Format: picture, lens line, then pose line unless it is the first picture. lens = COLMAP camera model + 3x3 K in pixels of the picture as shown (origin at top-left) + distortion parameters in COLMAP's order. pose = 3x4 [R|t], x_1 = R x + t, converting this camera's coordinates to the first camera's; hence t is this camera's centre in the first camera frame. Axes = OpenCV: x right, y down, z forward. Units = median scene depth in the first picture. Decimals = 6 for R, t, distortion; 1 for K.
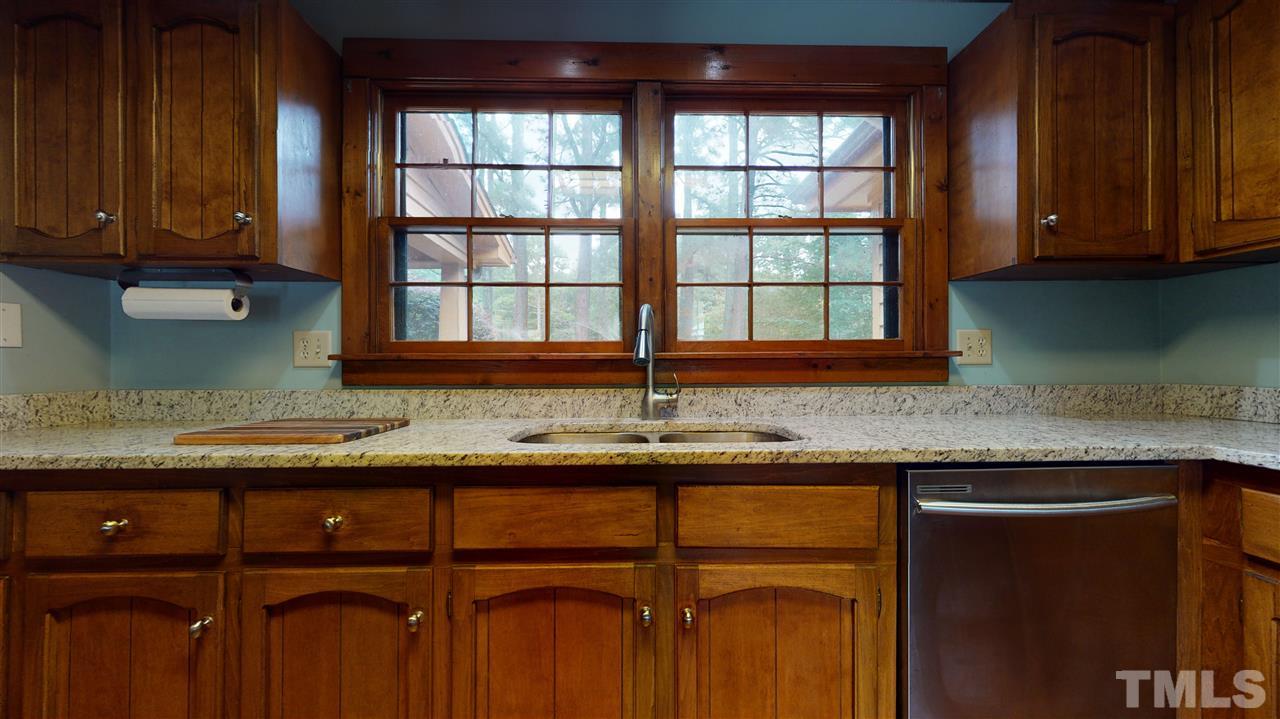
lens RADIAL K [[472.2, 0, 633.2], [0, 472.2, 361.3], [0, 0, 1]] dist [-0.003401, 0.000472]
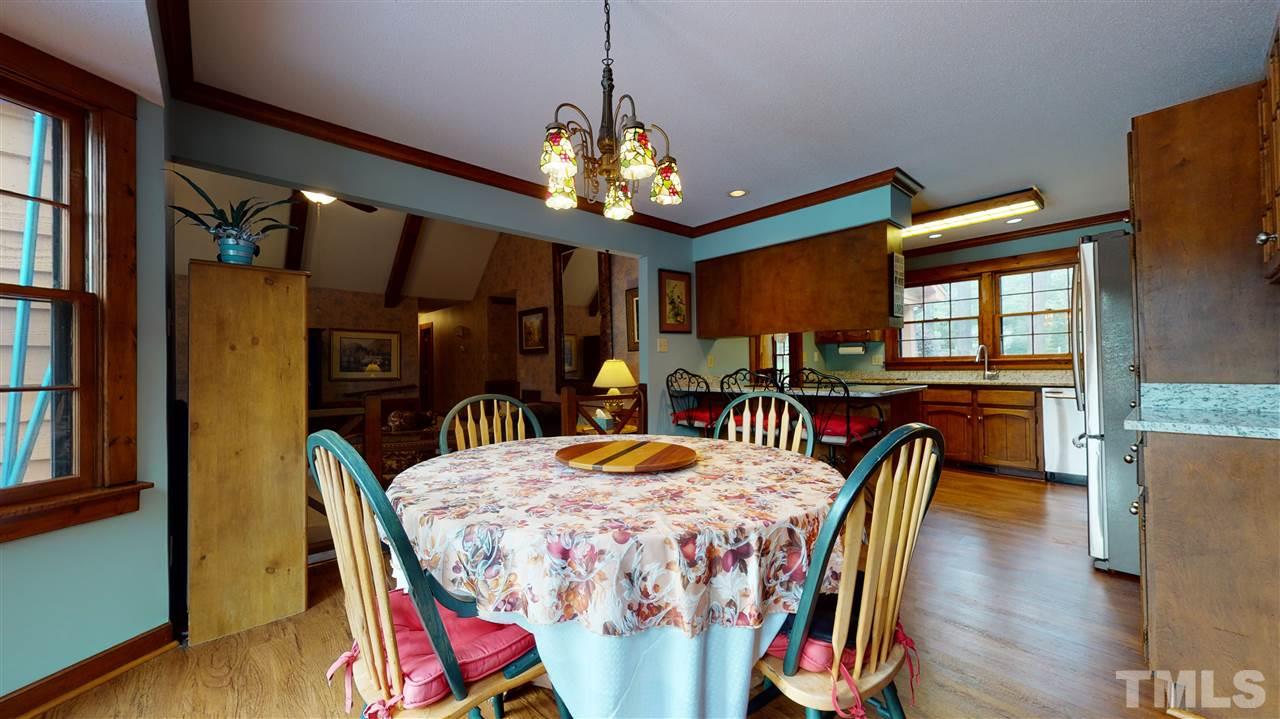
lens RADIAL K [[472.2, 0, 641.7], [0, 472.2, 361.6], [0, 0, 1]] dist [-0.003401, 0.000472]
pose [[0.662908, -0.013614, -0.748577, 0.869224], [0.013085, 0.999893, -0.006598, -0.012838], [0.748586, -0.005421, 0.663015, -2.841359]]
